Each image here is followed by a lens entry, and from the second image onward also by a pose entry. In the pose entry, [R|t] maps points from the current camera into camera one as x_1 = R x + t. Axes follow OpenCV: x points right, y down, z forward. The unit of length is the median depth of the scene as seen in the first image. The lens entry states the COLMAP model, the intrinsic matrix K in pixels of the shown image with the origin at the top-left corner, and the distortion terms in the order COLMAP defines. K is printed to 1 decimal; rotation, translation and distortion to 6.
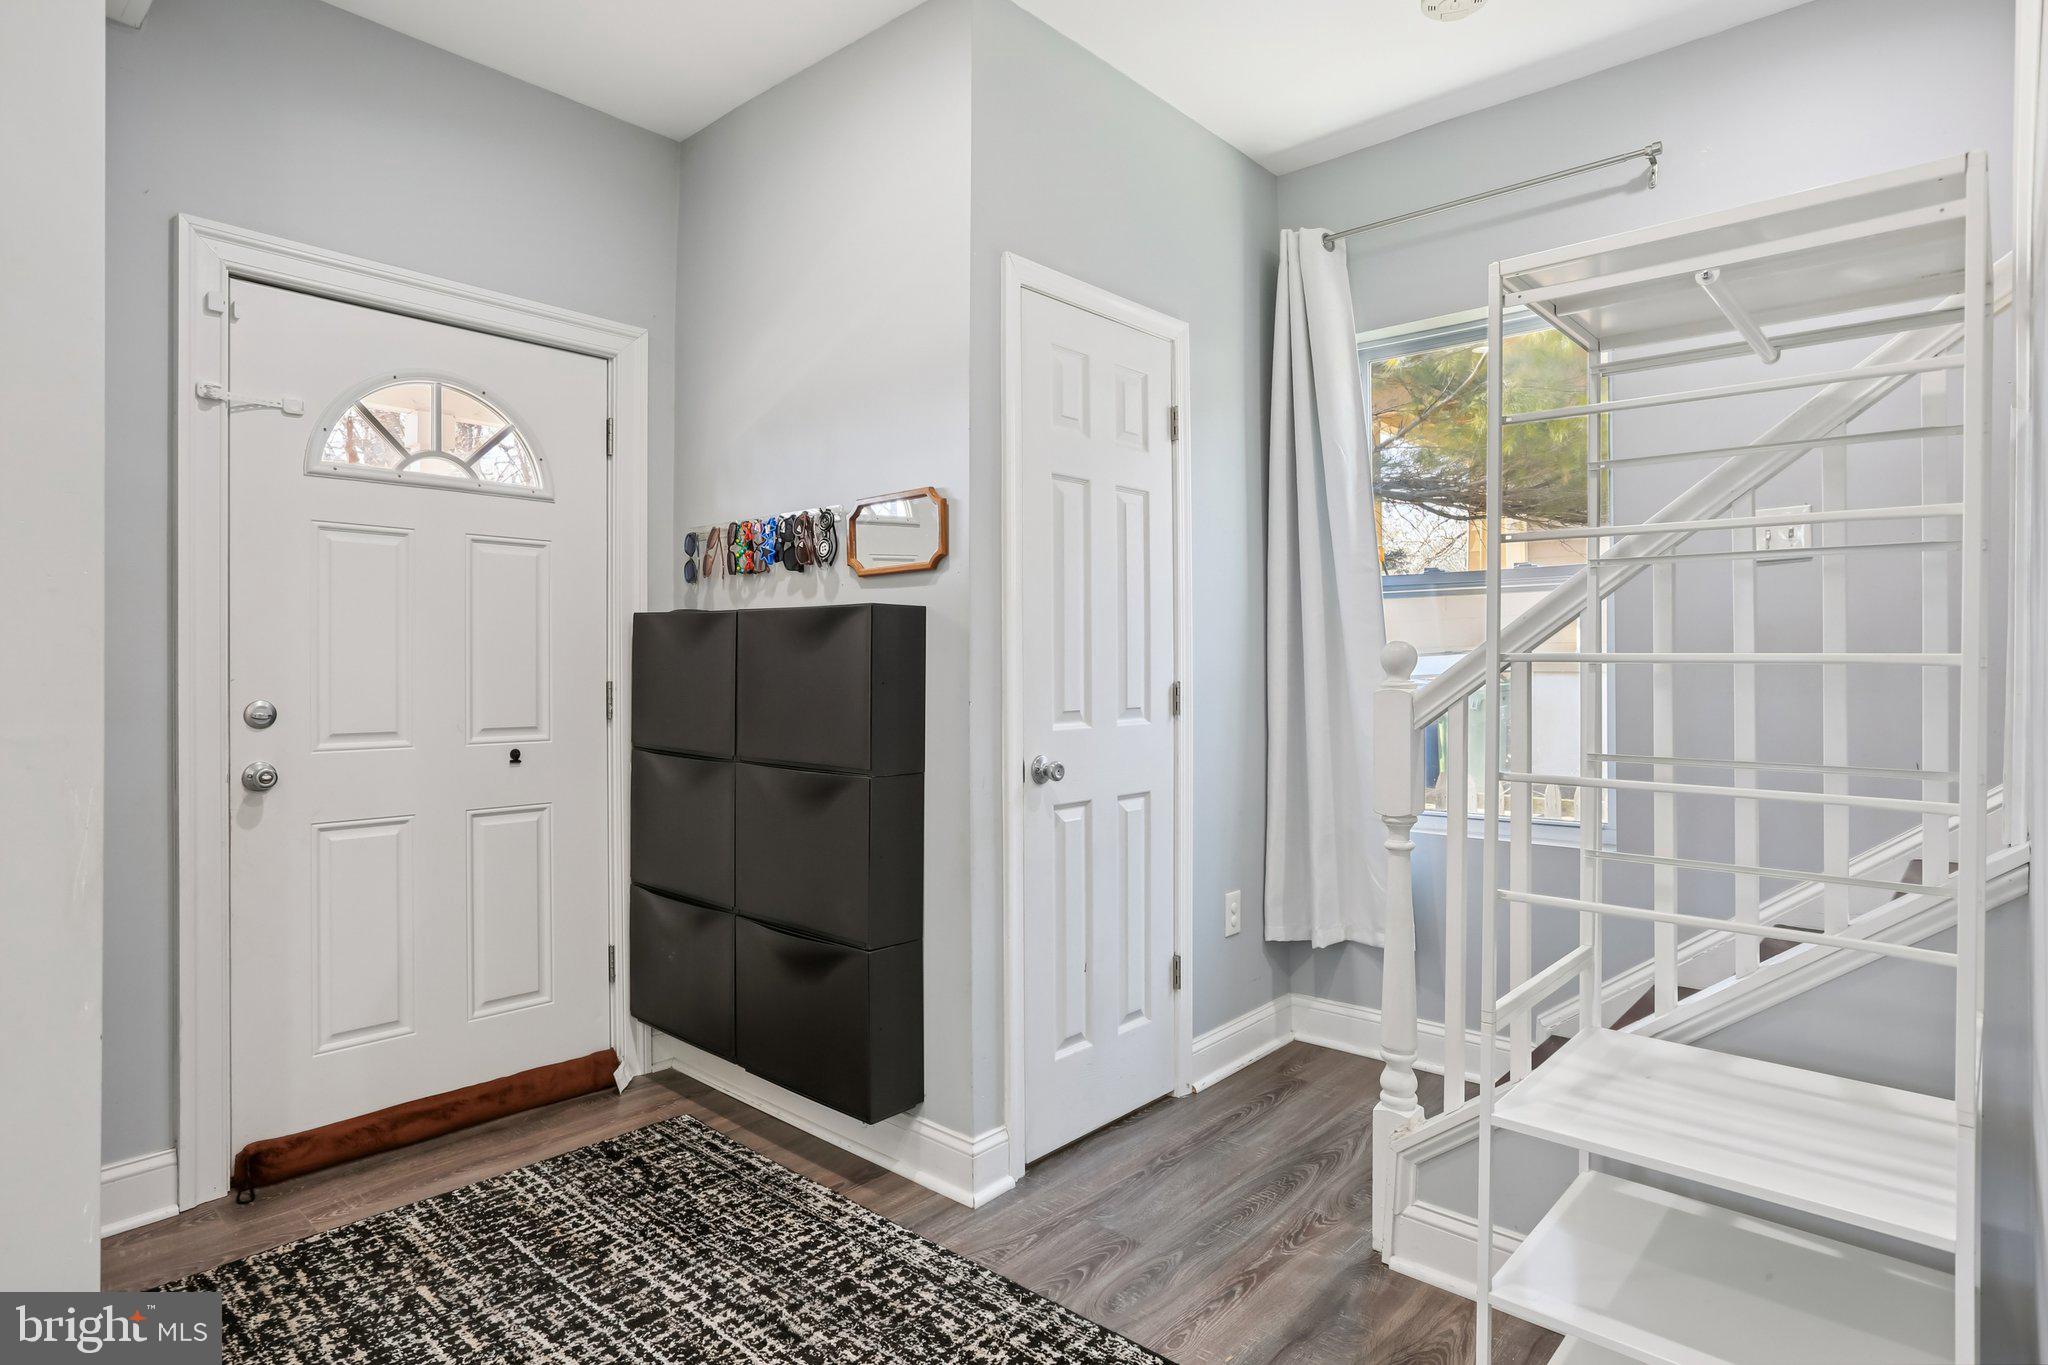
lens RADIAL K [[1119.9, 0, 1015.1], [0, 1119.9, 675.3], [0, 0, 1]] dist [-0.037453, 0.018308]
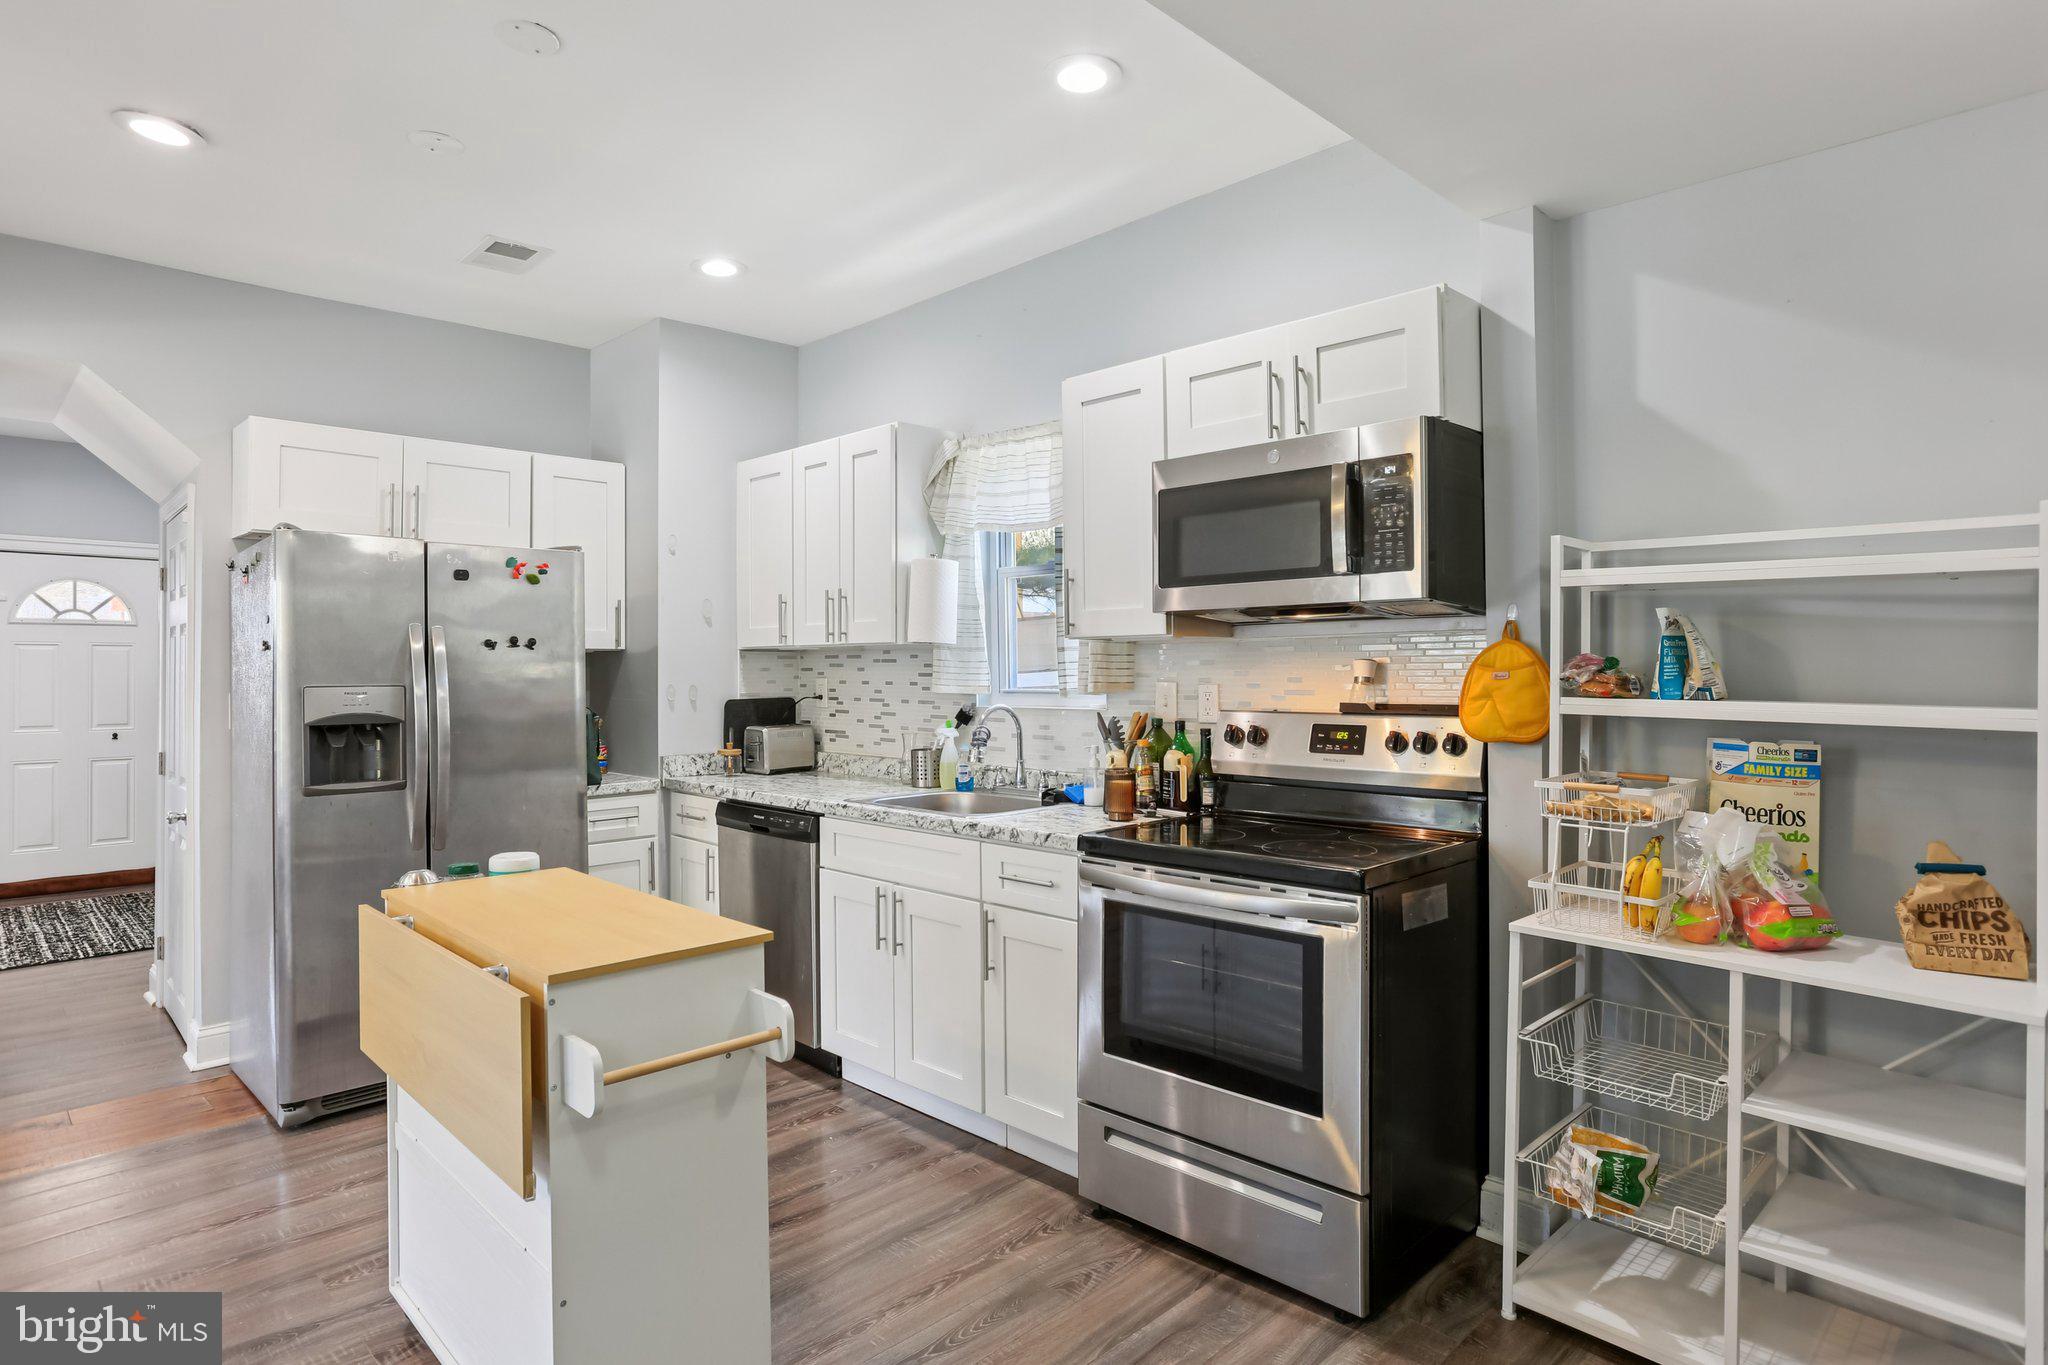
lens RADIAL K [[1119.9, 0, 1018.9], [0, 1119.9, 663.4], [0, 0, 1]] dist [-0.037453, 0.018308]
pose [[0.999287, -0.005606, -0.037333, 1.513305], [0.005231, 0.999935, -0.010153, -0.046311], [0.037388, 0.009951, 0.999251, -1.225472]]
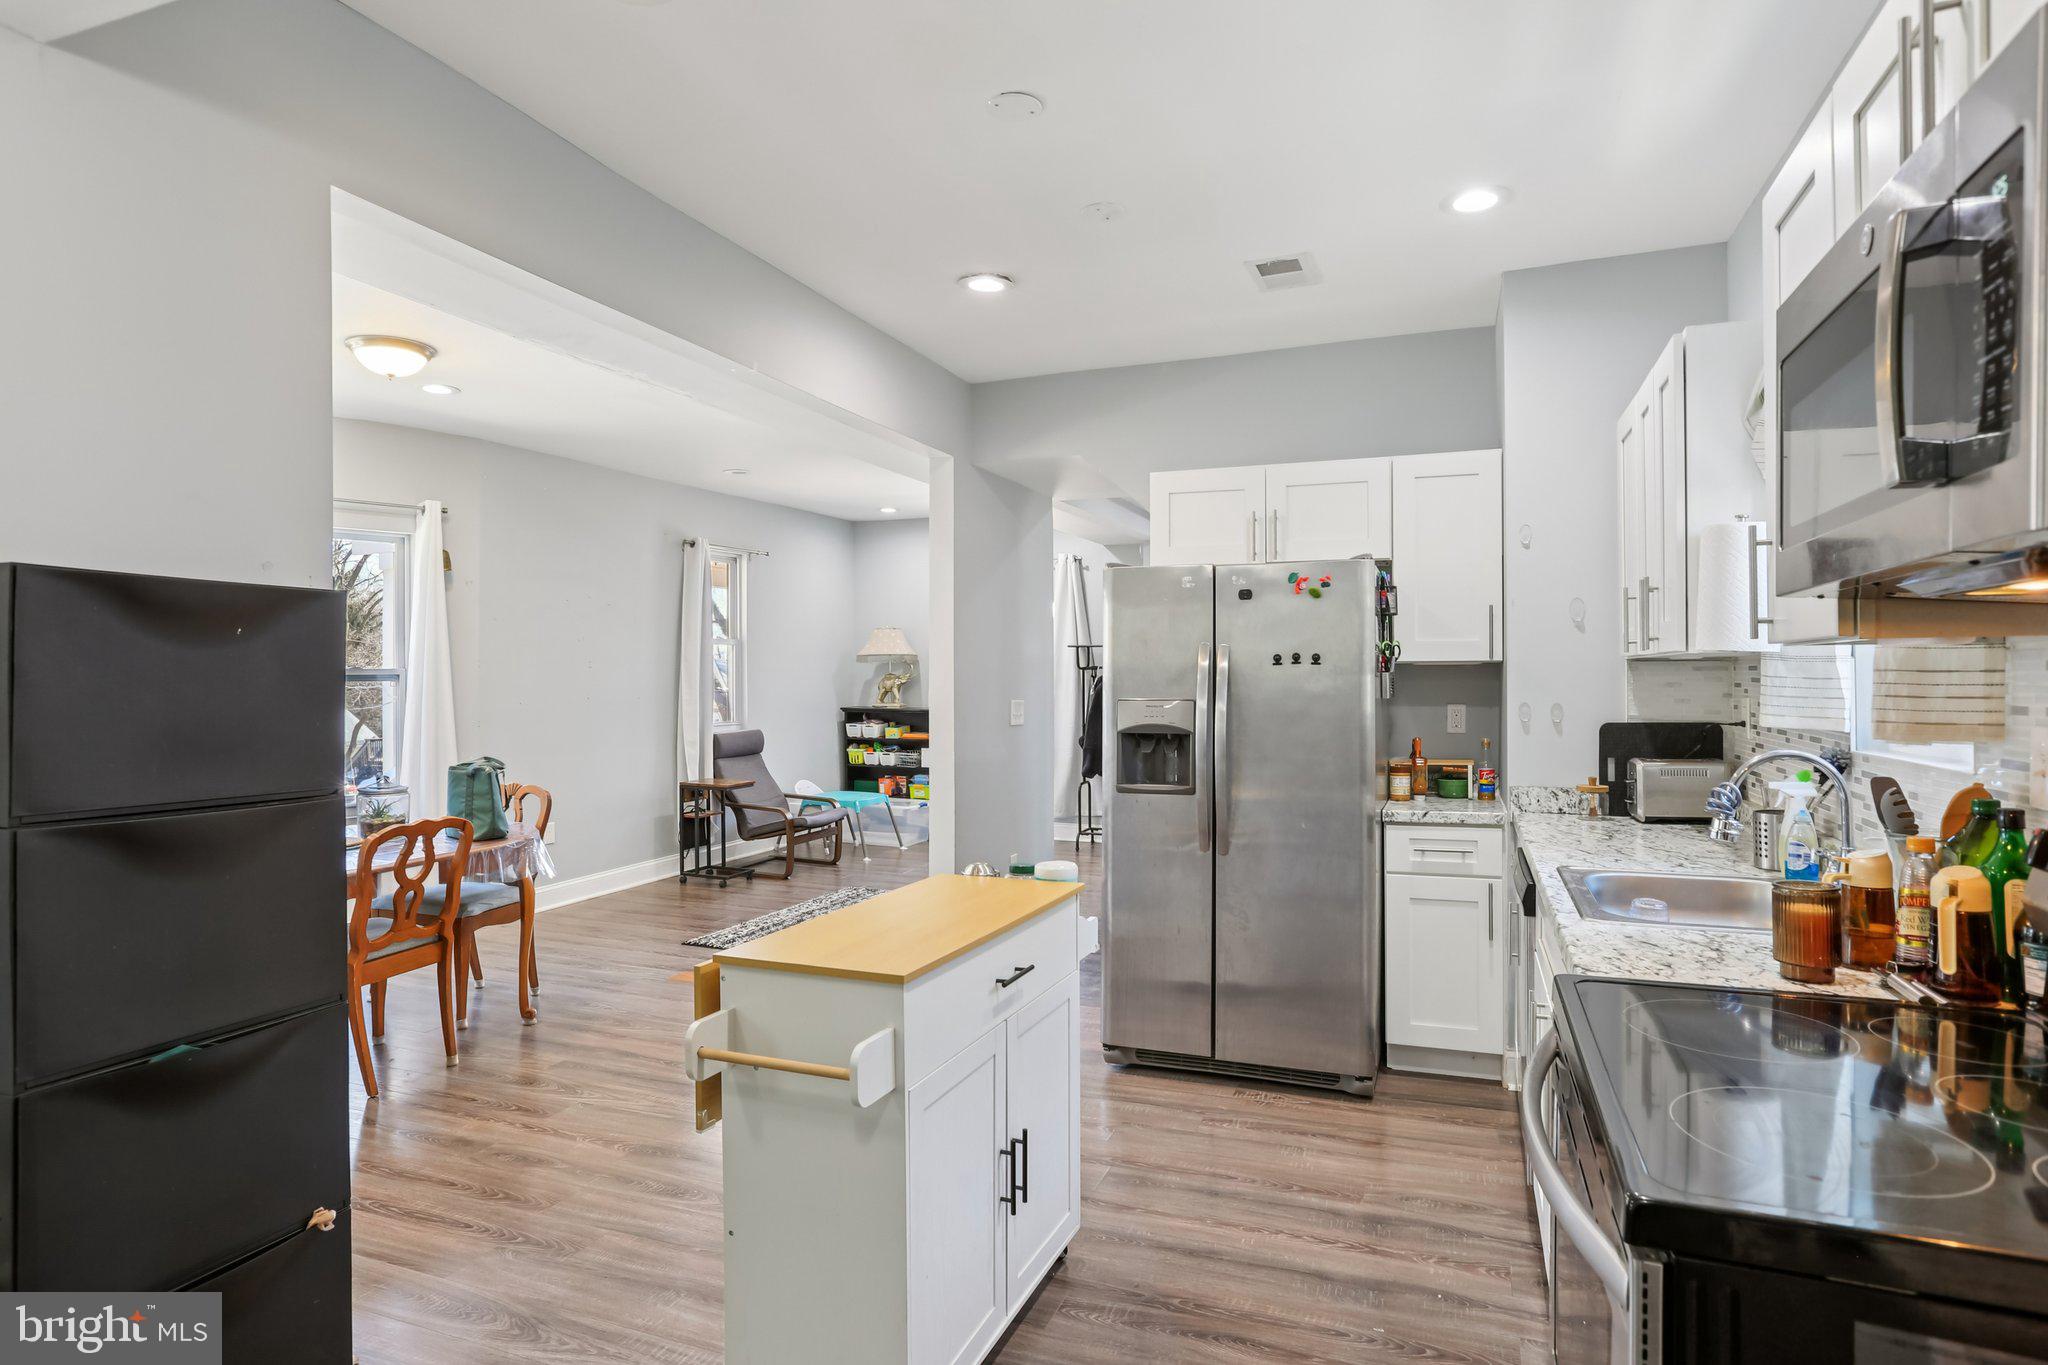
lens RADIAL K [[1119.9, 0, 1025.9], [0, 1119.9, 678.0], [0, 0, 1]] dist [-0.037453, 0.018308]
pose [[0.373856, 0.000118, -0.927487, 1.928855], [0.000251, 1.000000, 0.000229, -0.062920], [0.927487, -0.000318, 0.373856, -0.765919]]
